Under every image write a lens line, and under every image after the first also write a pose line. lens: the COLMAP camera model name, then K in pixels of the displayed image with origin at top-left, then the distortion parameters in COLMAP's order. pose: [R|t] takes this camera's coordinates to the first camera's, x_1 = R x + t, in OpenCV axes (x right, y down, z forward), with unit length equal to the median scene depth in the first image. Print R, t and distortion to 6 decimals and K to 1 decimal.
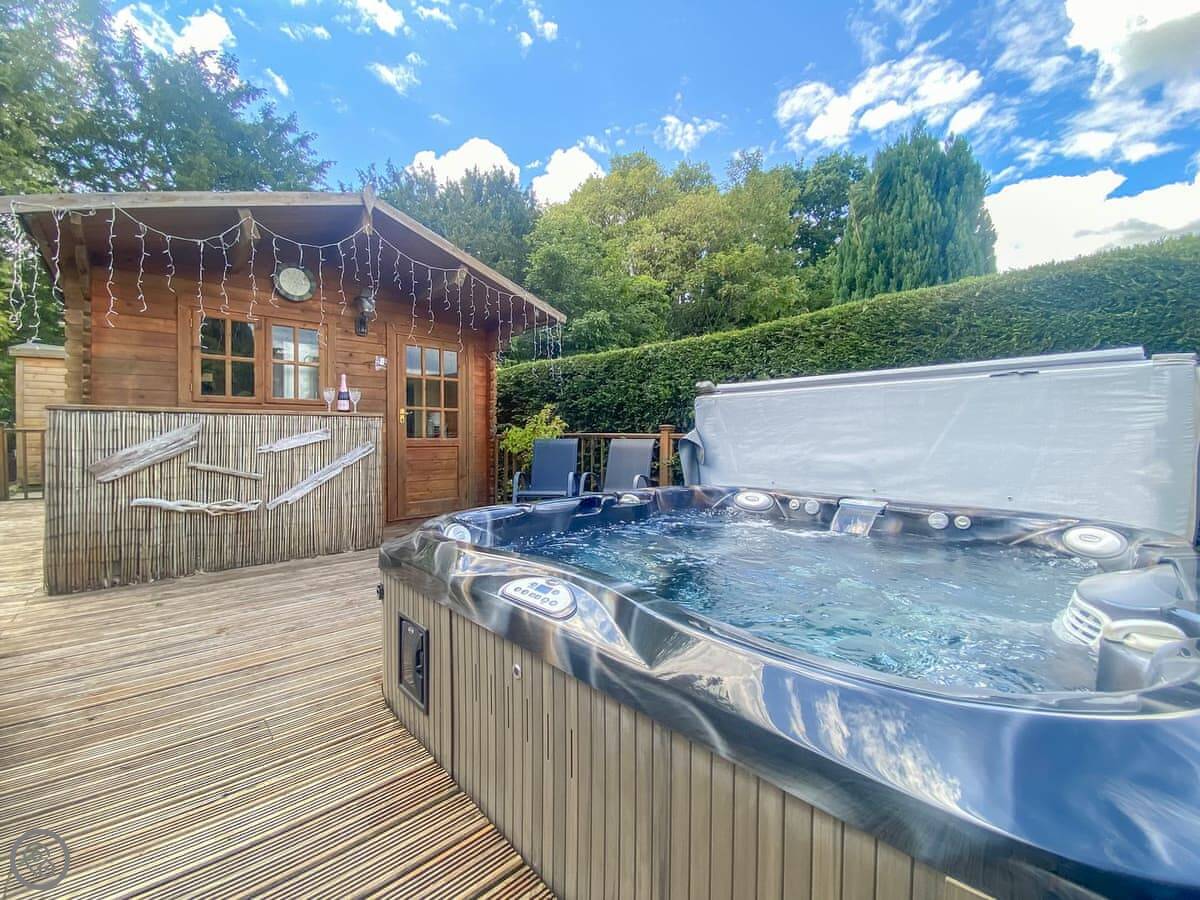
lens RADIAL K [[511.6, 0, 600.0], [0, 511.6, 450.0], [0, 0, 1]] dist [0.020799, -0.021259]
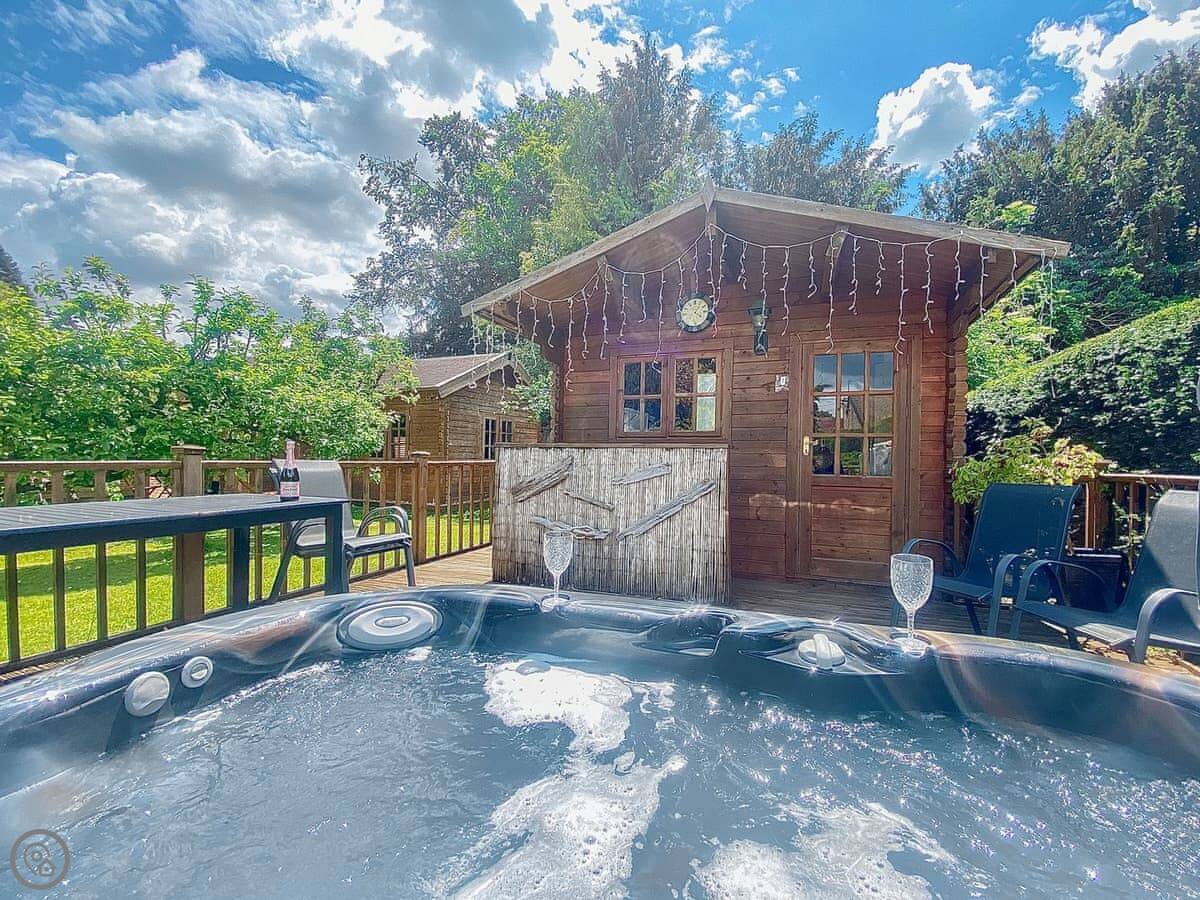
lens RADIAL K [[511.6, 0, 600.0], [0, 511.6, 450.0], [0, 0, 1]] dist [0.020799, -0.021259]
pose [[0.444966, -0.014821, -0.895425, 0.191640], [-0.041240, 0.998463, -0.037020, -0.018891], [0.894598, 0.053400, 0.443671, 0.391545]]
